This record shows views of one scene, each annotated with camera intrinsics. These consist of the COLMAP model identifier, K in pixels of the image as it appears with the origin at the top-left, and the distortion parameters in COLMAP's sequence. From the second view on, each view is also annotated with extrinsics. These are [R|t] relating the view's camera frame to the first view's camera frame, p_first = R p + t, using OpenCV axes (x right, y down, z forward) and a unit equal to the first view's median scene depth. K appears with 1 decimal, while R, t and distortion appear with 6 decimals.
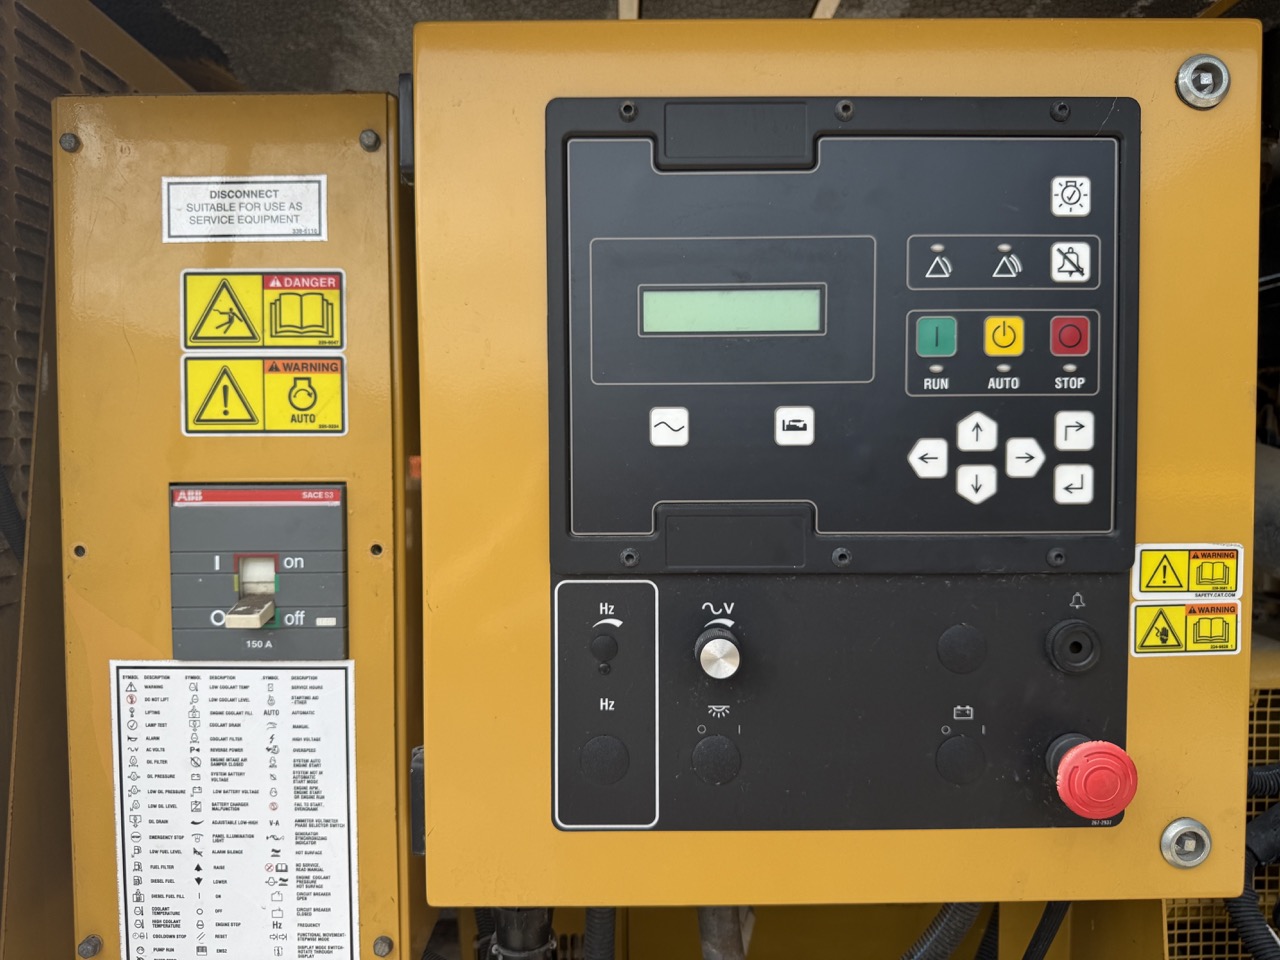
lens RADIAL K [[930.8, 0, 617.8], [0, 930.8, 481.8], [0, 0, 1]] dist [0.053963, -0.089851]
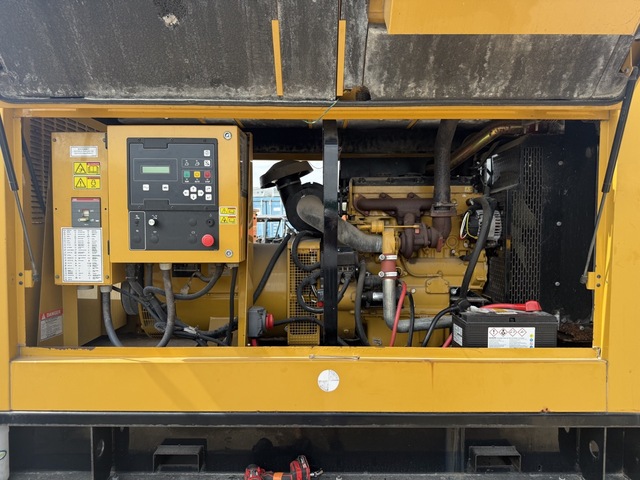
lens RADIAL K [[468.2, 0, 320.0], [0, 468.2, 240.0], [0, 0, 1]] dist [0.085211, -0.091450]
pose [[0.999588, 0.008169, -0.027498, 1.357357], [-0.008169, 0.999967, 0.000105, 0.295288], [0.027498, 0.000120, 0.999622, -2.262418]]
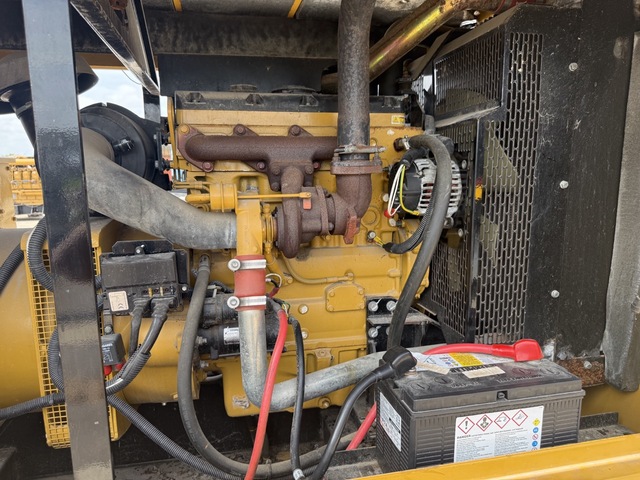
lens RADIAL K [[459.9, 0, 321.7], [0, 459.9, 246.1], [0, 0, 1]] dist [0.100711, -0.162881]
pose [[0.982084, -0.034980, 0.185170, 1.757488], [0.009779, 0.990757, 0.135296, 0.130930], [-0.188191, -0.131061, 0.973348, -0.218897]]
